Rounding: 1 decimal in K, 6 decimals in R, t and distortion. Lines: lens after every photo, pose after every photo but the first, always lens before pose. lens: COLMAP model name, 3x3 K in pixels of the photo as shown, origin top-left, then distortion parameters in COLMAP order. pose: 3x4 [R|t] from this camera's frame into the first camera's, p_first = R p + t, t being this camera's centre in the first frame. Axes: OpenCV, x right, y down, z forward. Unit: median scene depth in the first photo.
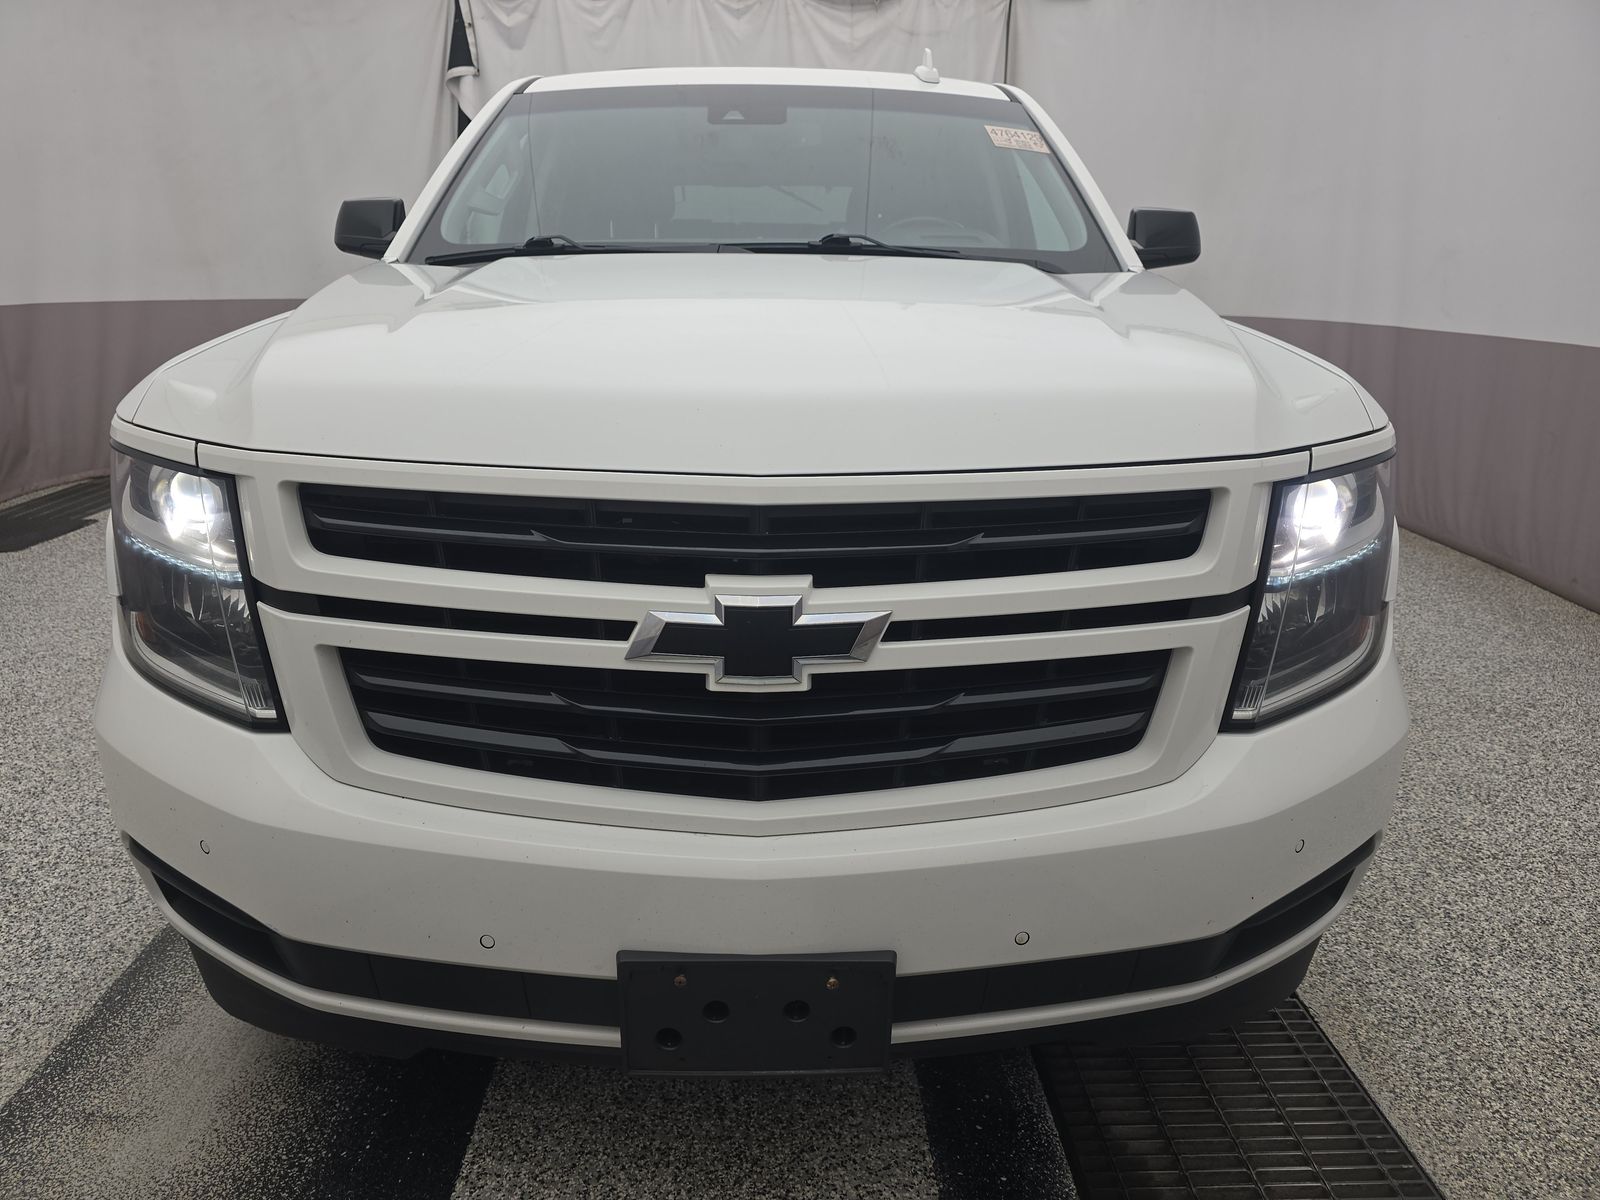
lens RADIAL K [[1077.1, 0, 800.0], [0, 1077.1, 600.0], [0, 0, 1]] dist [0.011613, -0.001452]
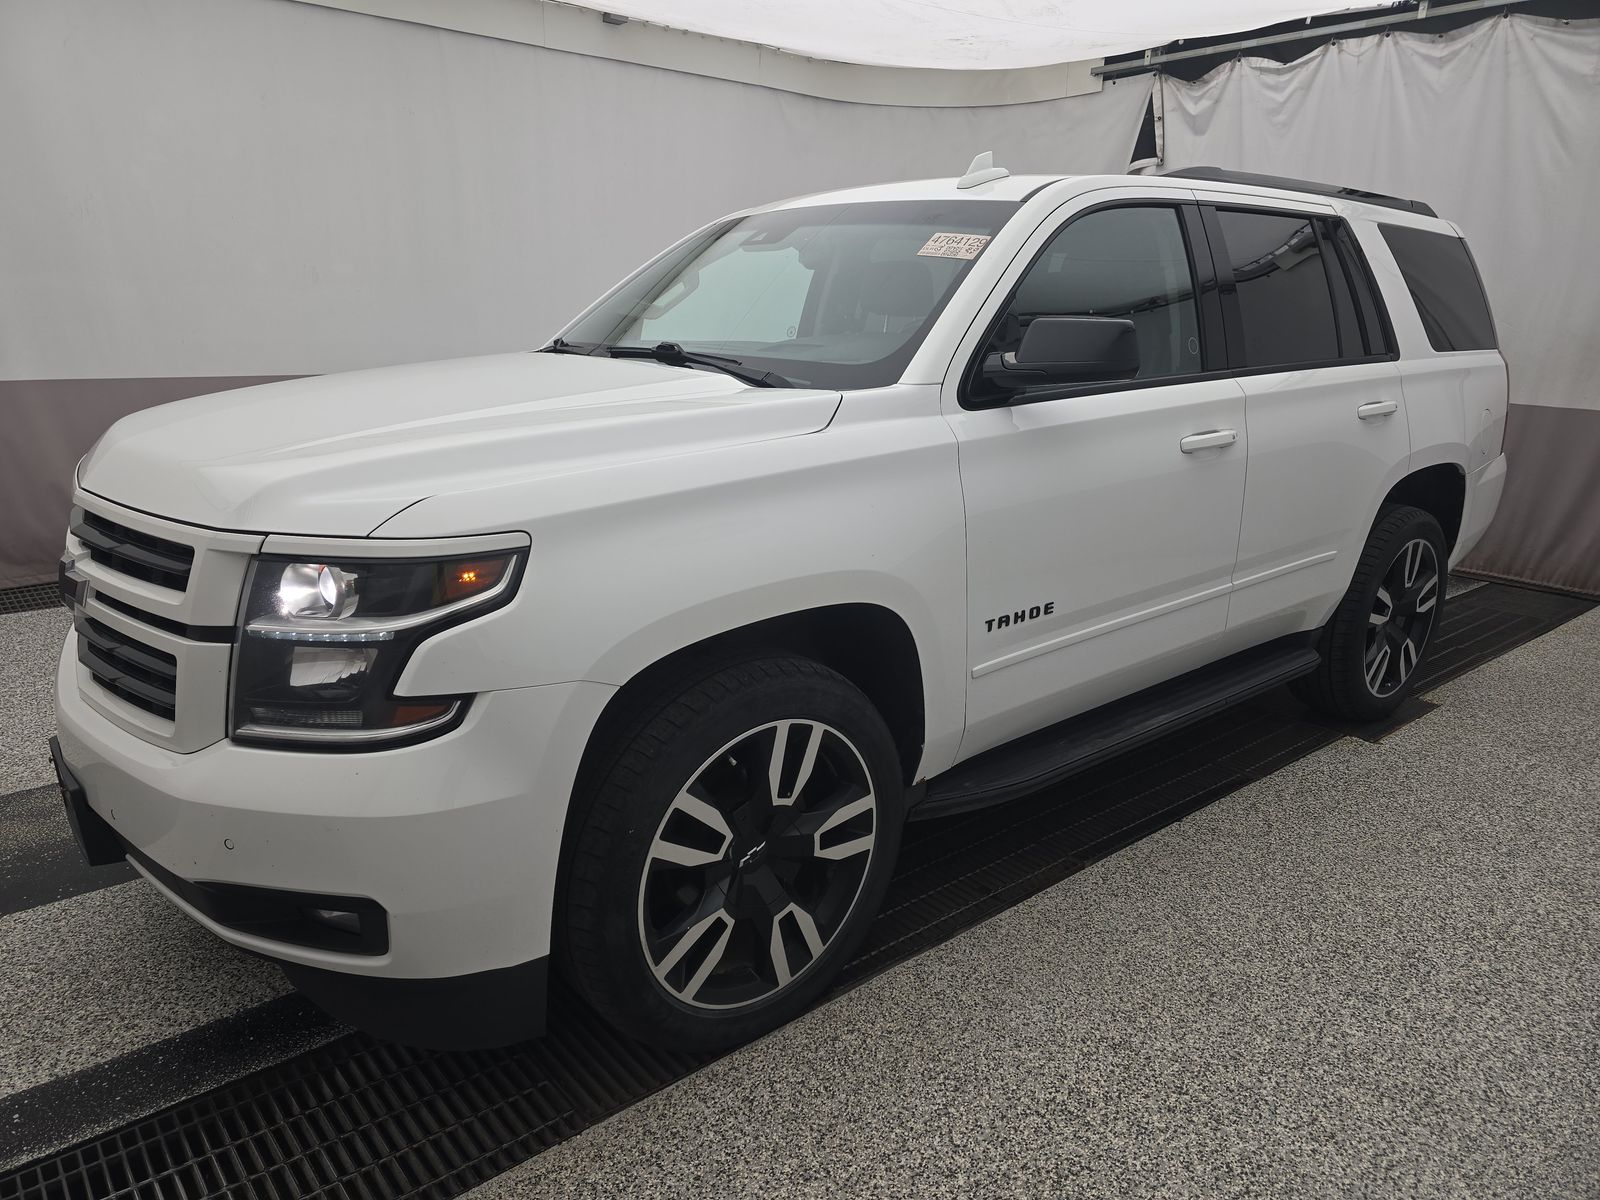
lens RADIAL K [[1077.1, 0, 800.0], [0, 1077.1, 600.0], [0, 0, 1]] dist [0.011613, -0.001452]
pose [[0.625954, 0.205507, -0.752296, 0.357307], [-0.246351, 0.967366, 0.059280, -0.057609], [0.739928, 0.148222, 0.656153, 0.125697]]
